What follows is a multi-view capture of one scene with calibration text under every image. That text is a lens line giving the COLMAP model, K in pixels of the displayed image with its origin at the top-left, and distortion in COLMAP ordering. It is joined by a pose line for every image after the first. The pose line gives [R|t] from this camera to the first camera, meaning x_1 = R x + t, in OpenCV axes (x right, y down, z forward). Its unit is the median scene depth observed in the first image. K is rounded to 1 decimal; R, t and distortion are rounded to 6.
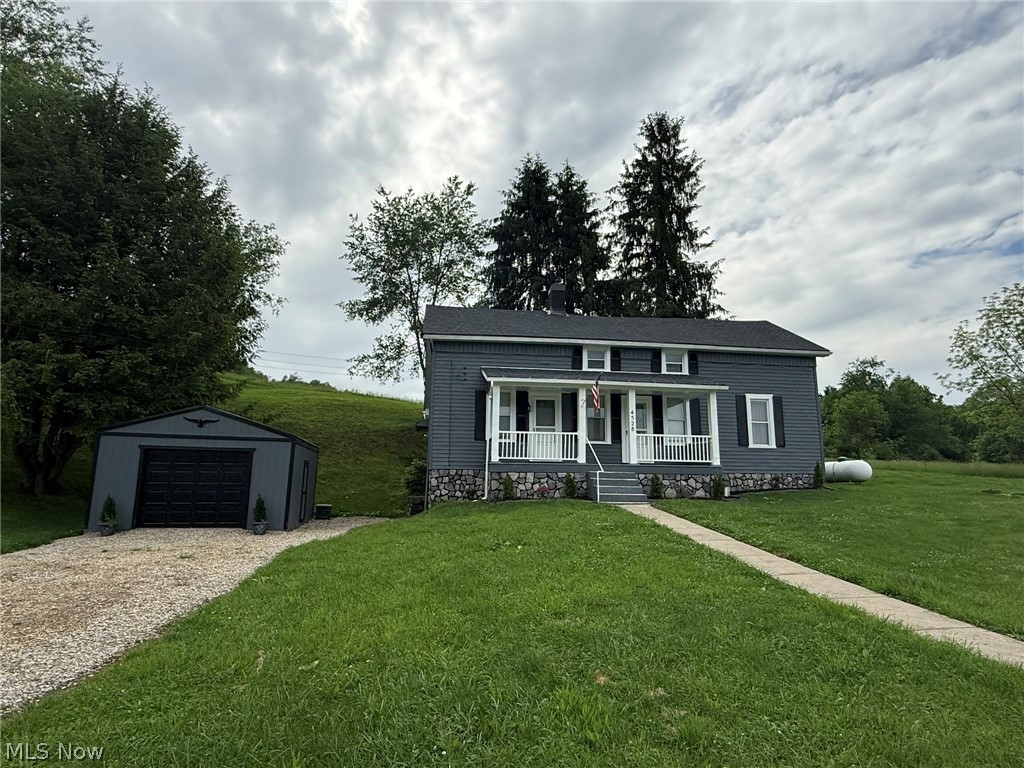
lens RADIAL K [[571.7, 0, 491.7], [0, 571.7, 381.3], [0, 0, 1]] dist [0.028241, 0.011165]
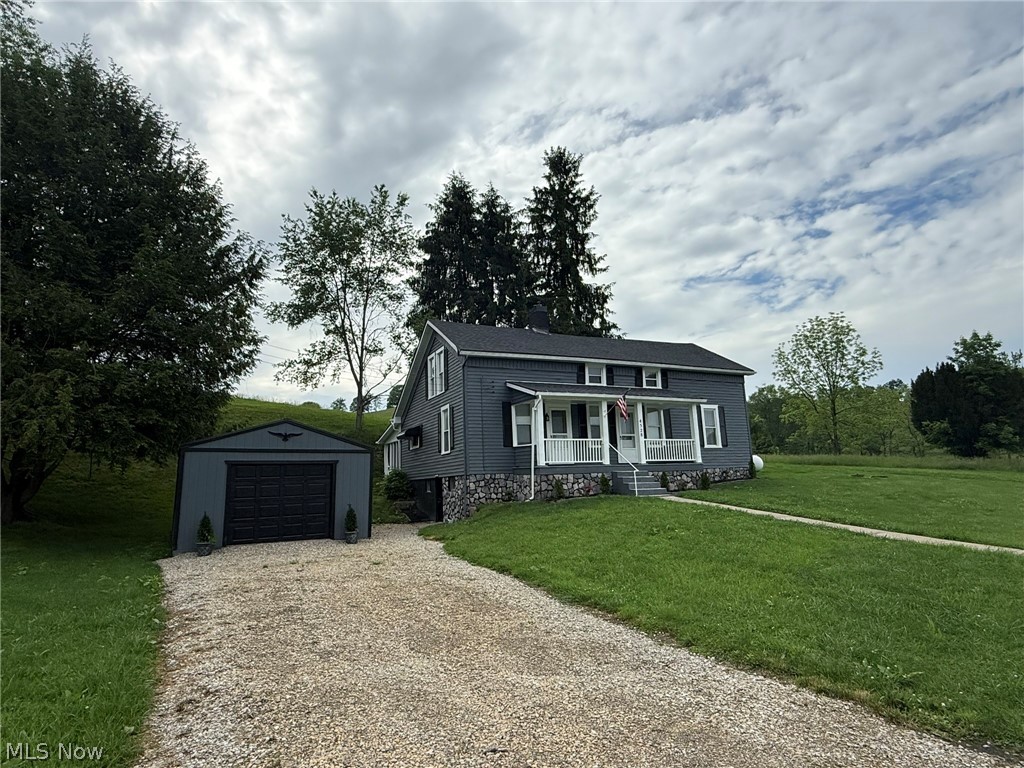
lens RADIAL K [[571.7, 0, 483.2], [0, 571.7, 383.6], [0, 0, 1]] dist [0.028241, 0.011165]
pose [[0.955015, 0.009485, 0.296407, -0.197234], [-0.010302, 0.999946, 0.001195, -0.010174], [-0.296380, -0.004195, 0.955061, -0.021582]]
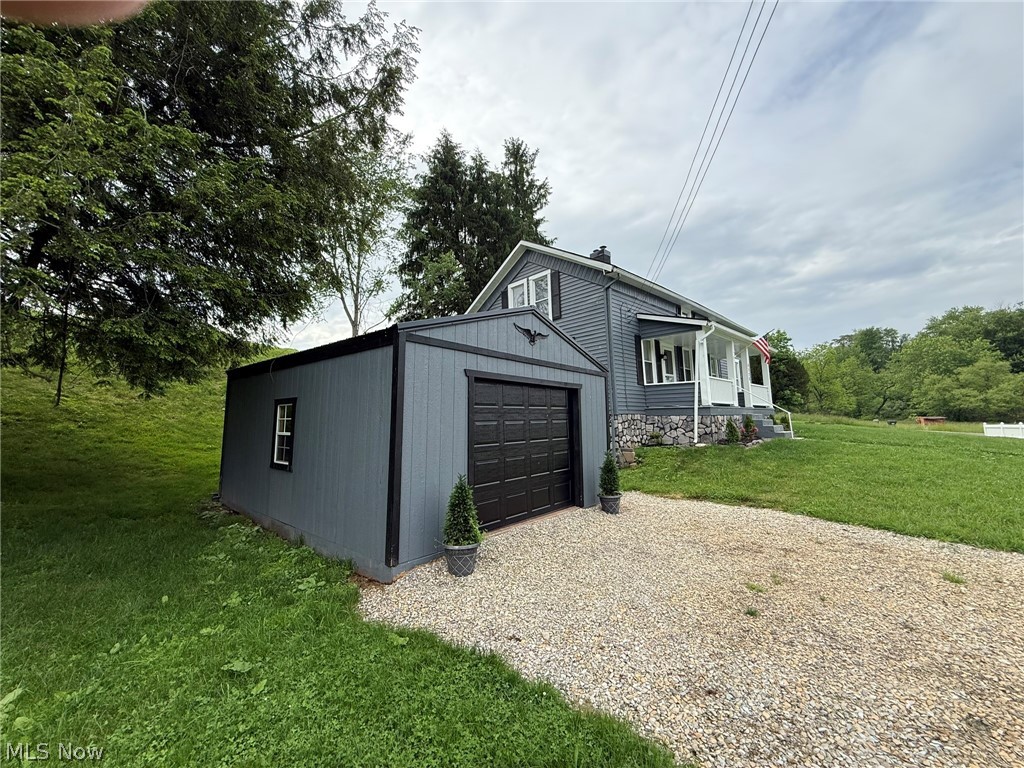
lens RADIAL K [[407.5, 0, 495.9], [0, 407.5, 391.3], [0, 0, 1]] dist [0.002321, 0.000384]
pose [[0.798559, 0.019237, 0.601609, -0.323333], [-0.073061, 0.995197, 0.065156, 0.042644], [-0.597466, -0.095985, 0.796129, 0.290465]]
